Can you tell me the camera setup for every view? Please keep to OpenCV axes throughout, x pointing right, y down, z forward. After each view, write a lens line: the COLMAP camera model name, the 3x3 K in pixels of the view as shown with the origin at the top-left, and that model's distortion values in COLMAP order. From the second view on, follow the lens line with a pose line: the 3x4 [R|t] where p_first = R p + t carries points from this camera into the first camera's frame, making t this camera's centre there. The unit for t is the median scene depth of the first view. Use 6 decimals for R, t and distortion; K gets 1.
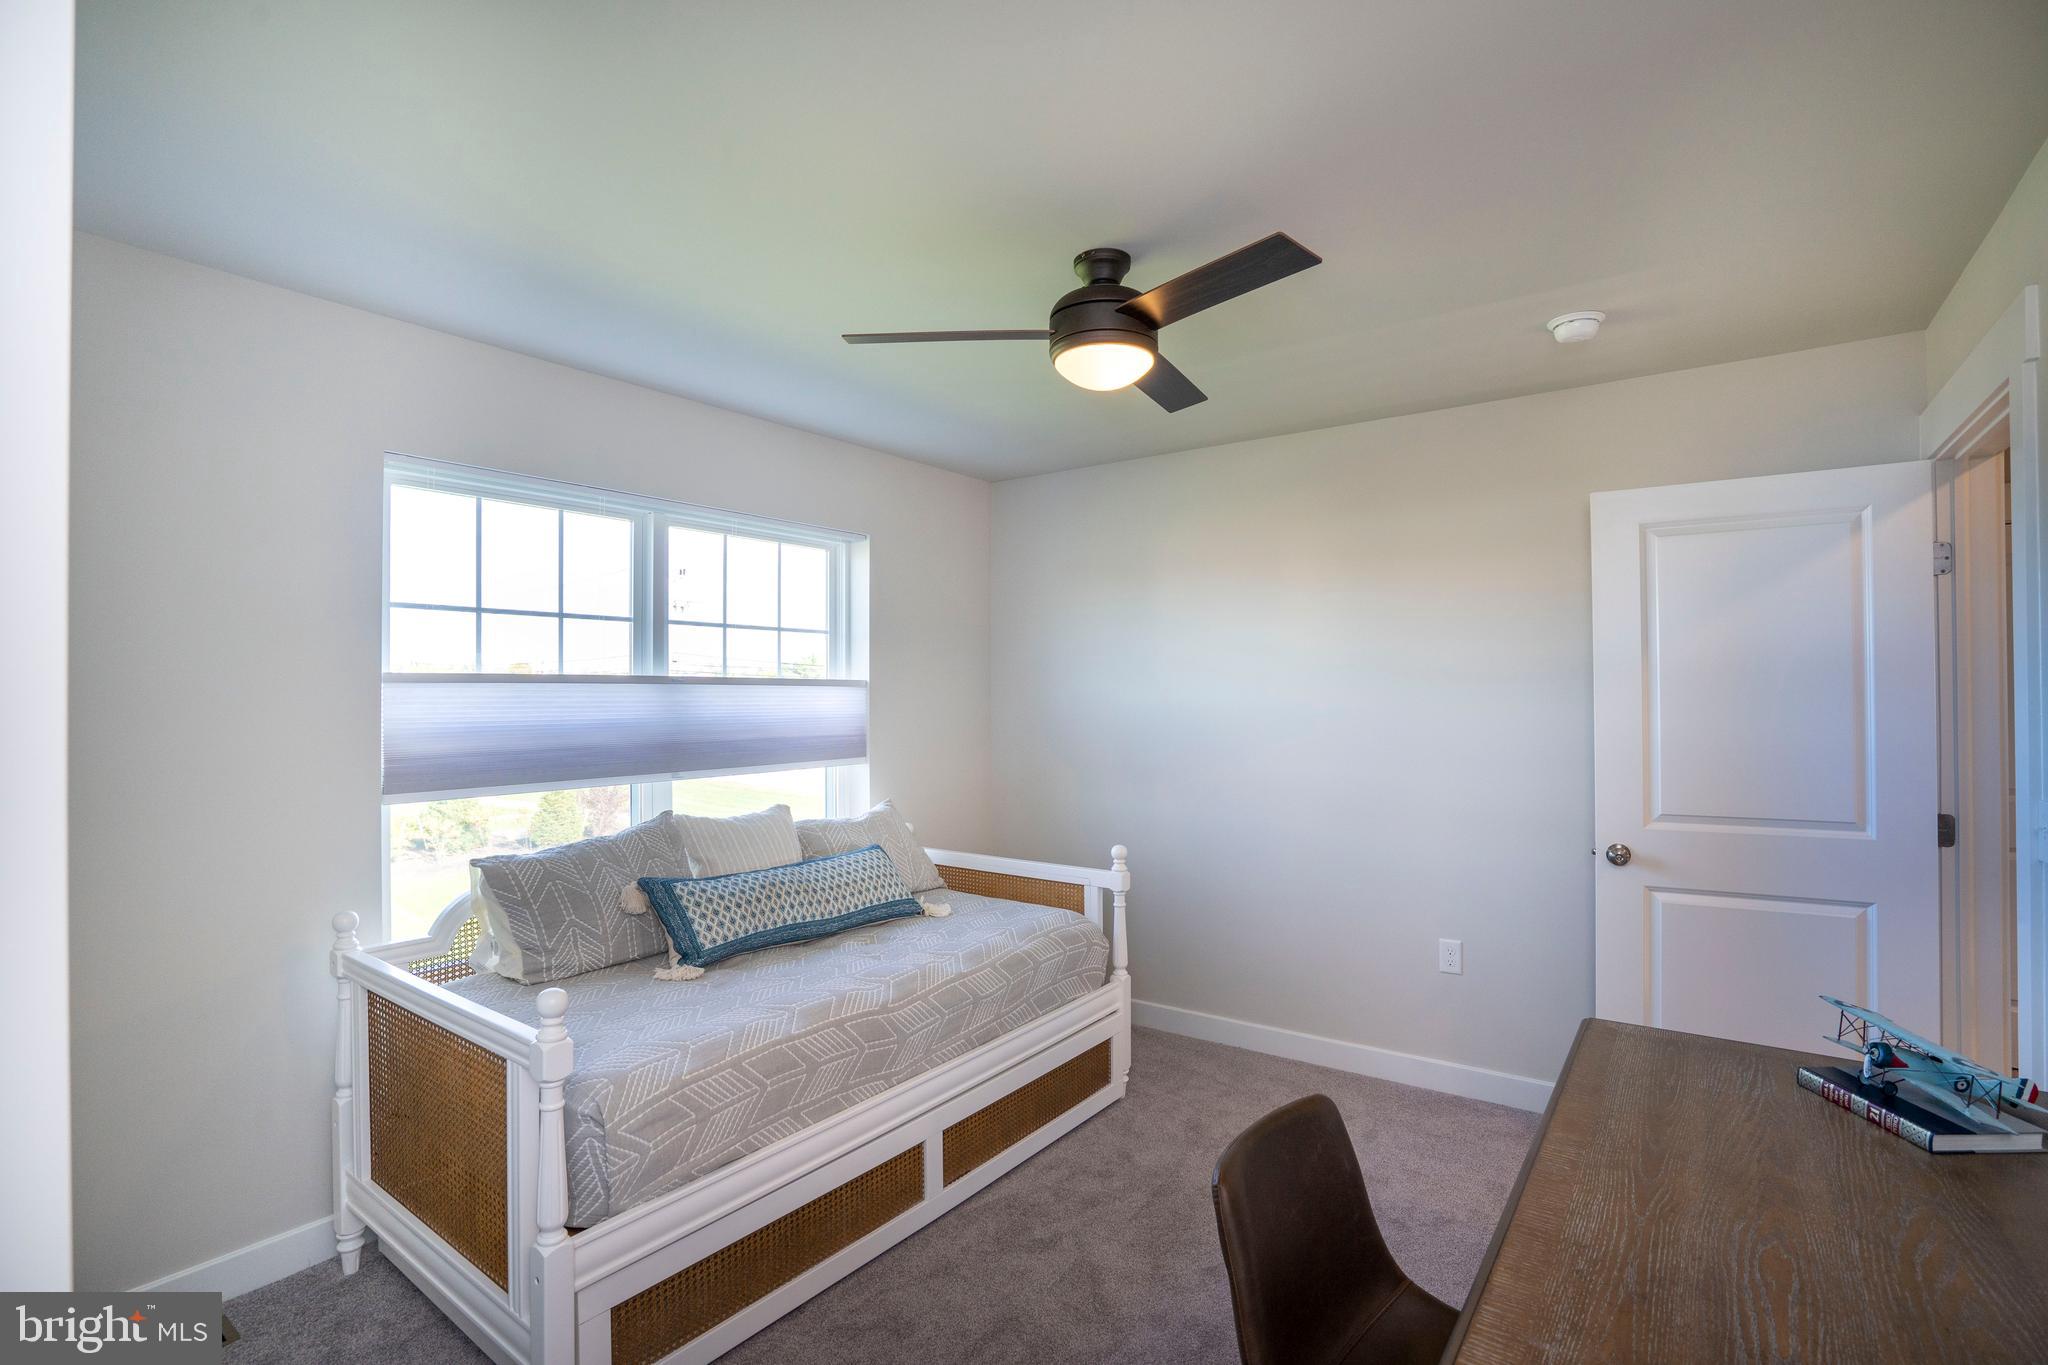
lens RADIAL K [[945.2, 0, 1021.6], [0, 945.2, 690.4], [0, 0, 1]] dist [-0.054366, 0.018352]
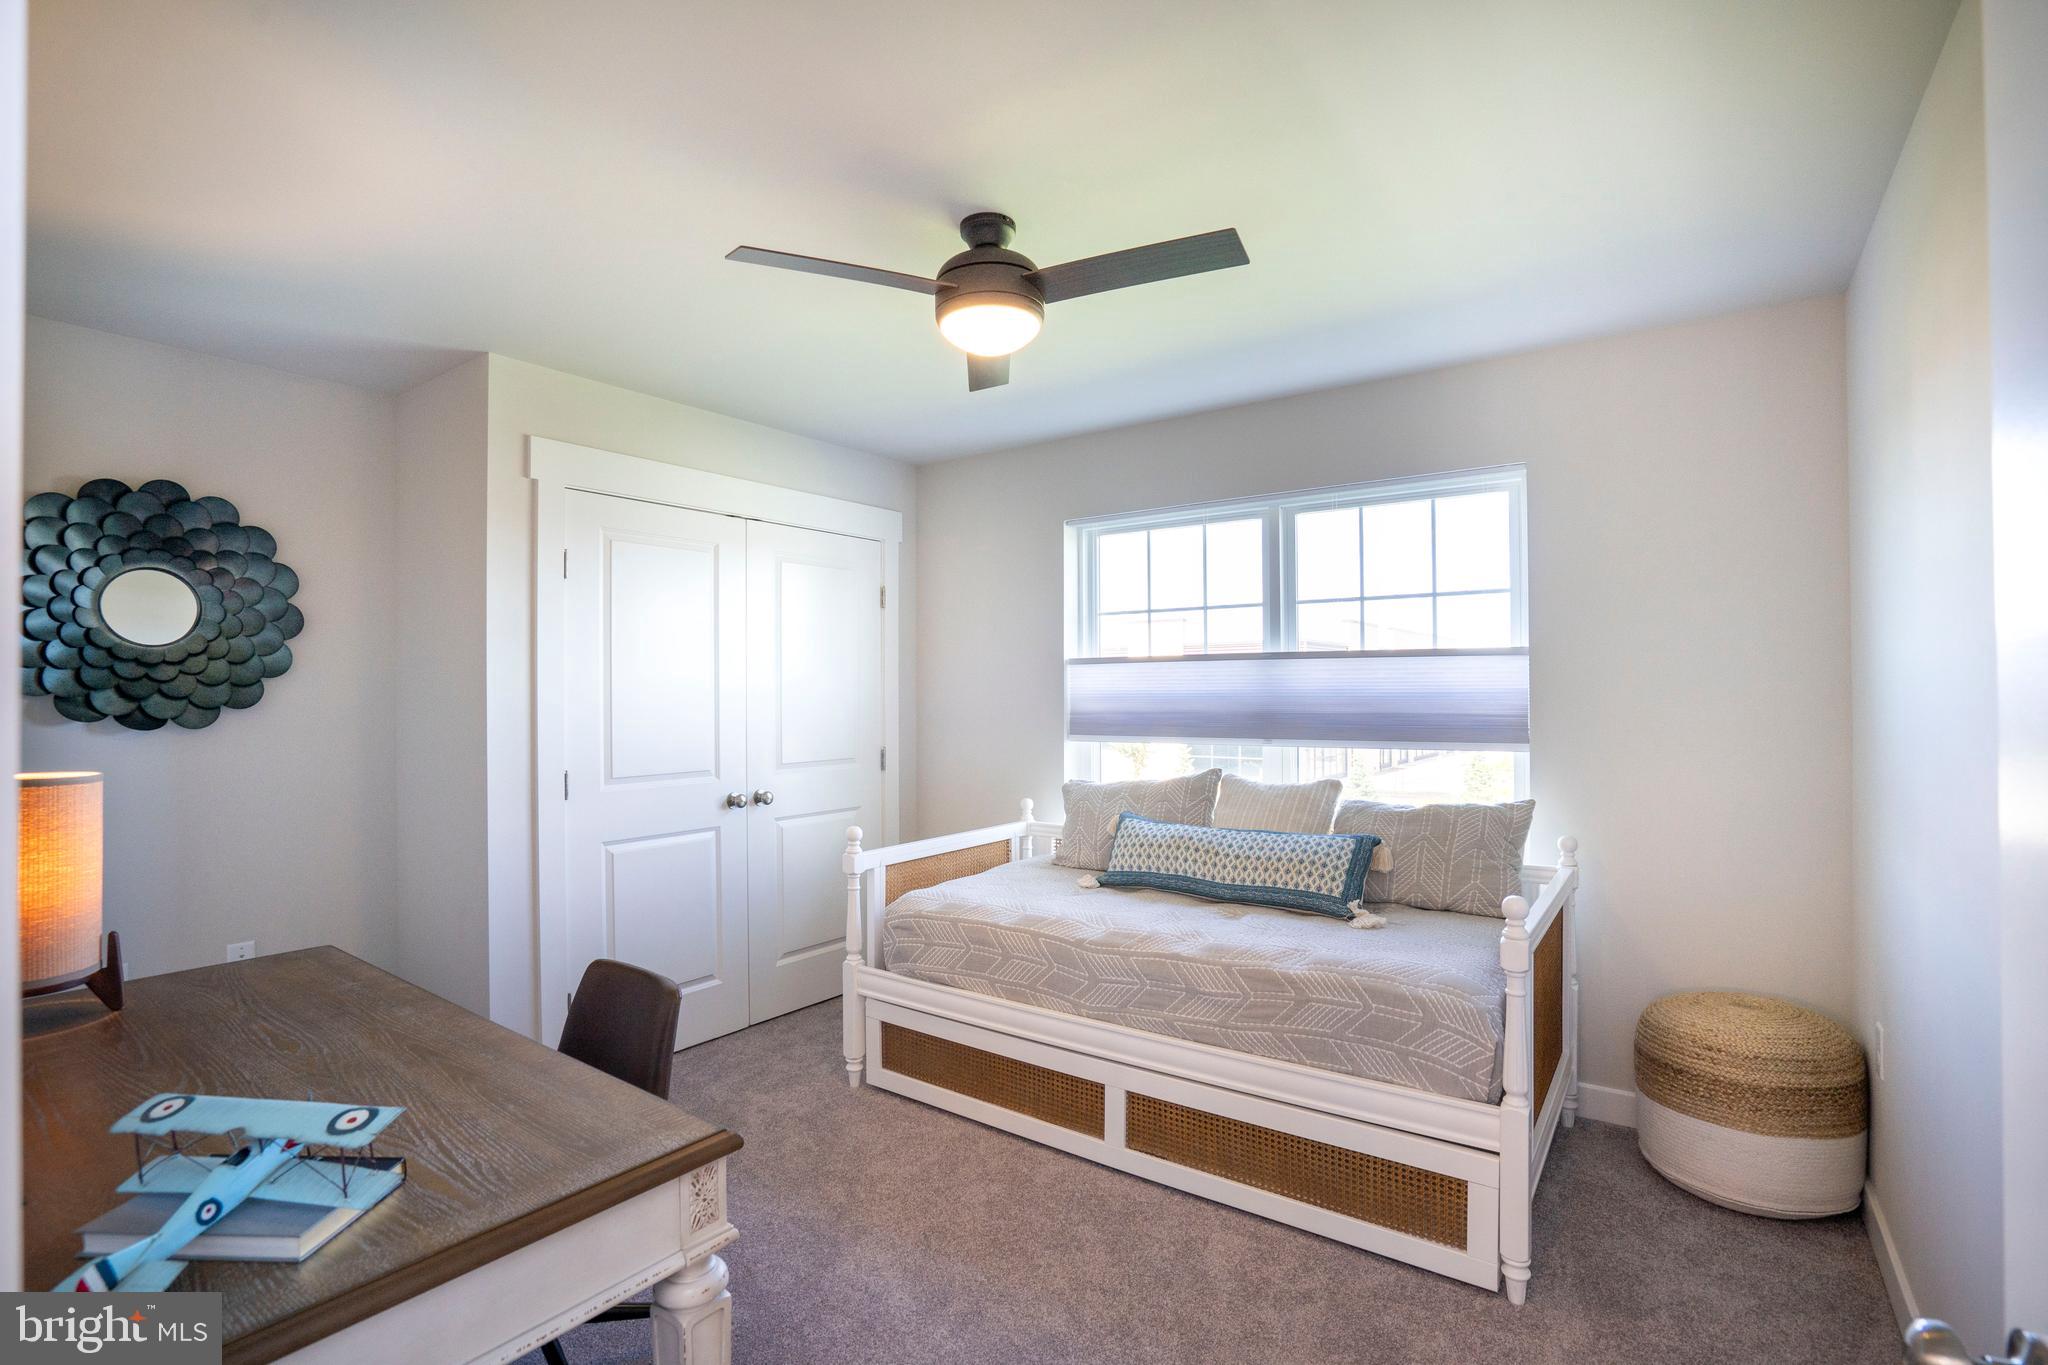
lens RADIAL K [[945.2, 0, 1025.3], [0, 945.2, 683.9], [0, 0, 1]] dist [-0.054366, 0.018352]
pose [[0.020317, 0.000757, -0.999793, 0.827115], [0.013753, 0.999905, 0.001036, 0.019653], [0.999699, -0.013771, 0.020304, 0.768947]]
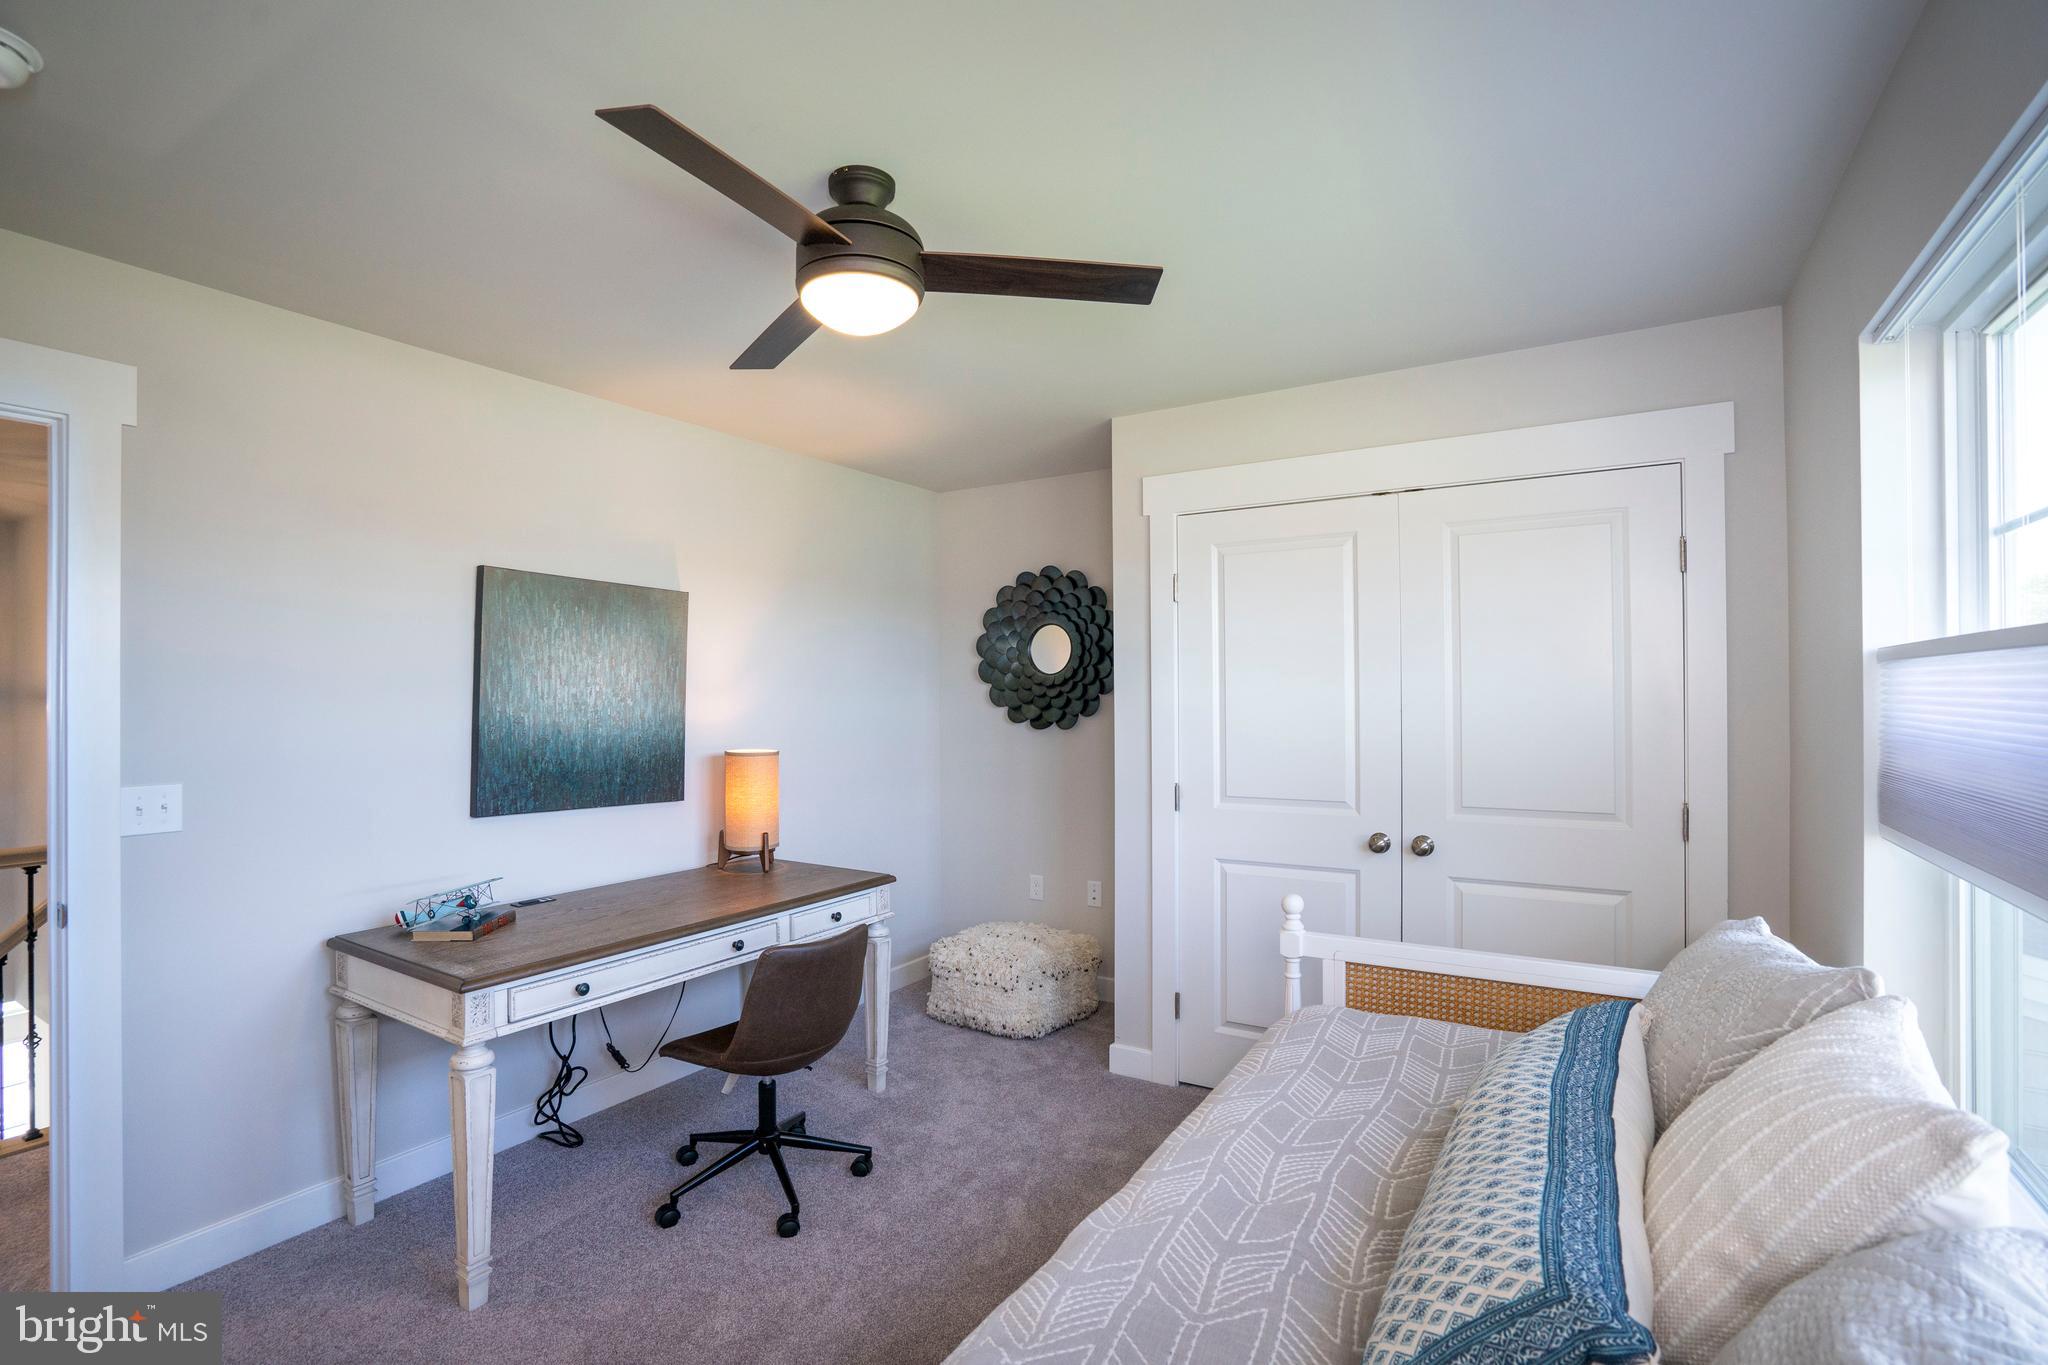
lens RADIAL K [[945.2, 0, 1030.0], [0, 945.2, 683.3], [0, 0, 1]] dist [-0.054366, 0.018352]
pose [[-0.994927, 0.013035, -0.099747, 0.025021], [0.014981, 0.999711, -0.018787, 0.010772], [0.099473, -0.020186, -0.994835, 1.398782]]
